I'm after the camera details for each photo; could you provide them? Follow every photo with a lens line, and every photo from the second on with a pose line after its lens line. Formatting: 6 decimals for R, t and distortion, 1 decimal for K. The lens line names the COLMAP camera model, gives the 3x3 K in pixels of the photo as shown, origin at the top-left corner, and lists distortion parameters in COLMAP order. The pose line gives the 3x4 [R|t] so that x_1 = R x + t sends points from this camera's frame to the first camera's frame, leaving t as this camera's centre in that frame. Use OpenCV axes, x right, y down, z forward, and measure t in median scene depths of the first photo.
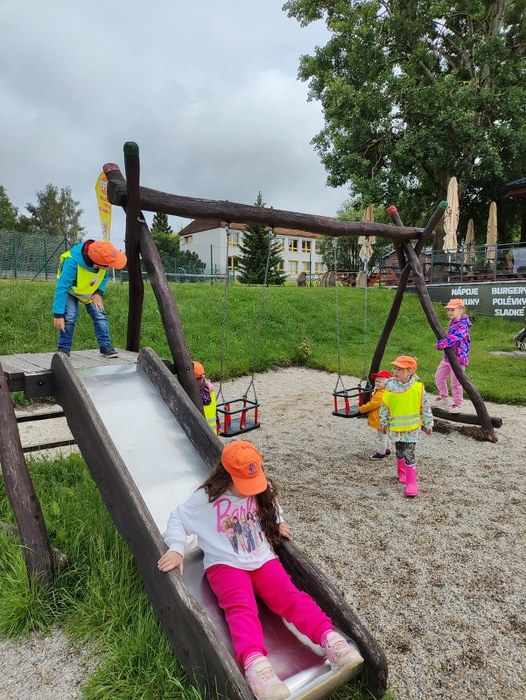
lens RADIAL K [[512.4, 0, 267.4], [0, 512.4, 348.5], [0, 0, 1]] dist [0.092419, -0.096783]
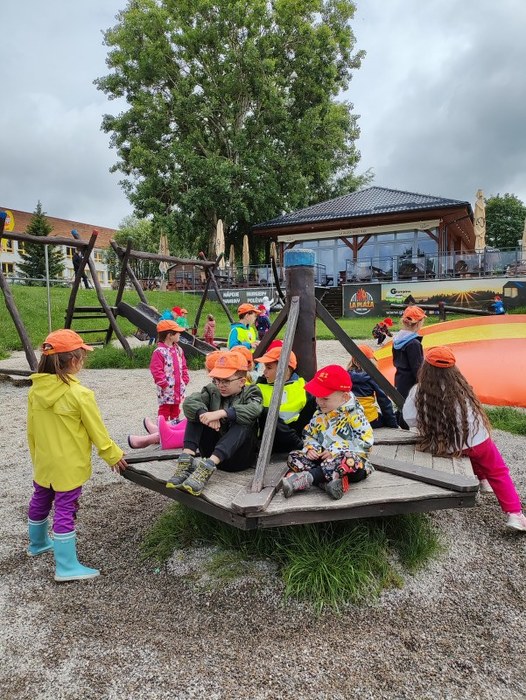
lens RADIAL K [[512.4, 0, 244.7], [0, 512.4, 363.8], [0, 0, 1]] dist [0.092419, -0.096783]
pose [[0.924316, -0.049087, 0.378457, -0.184968], [0.044752, 0.998793, 0.020247, 0.071331], [-0.378994, -0.001778, 0.925397, -0.466468]]
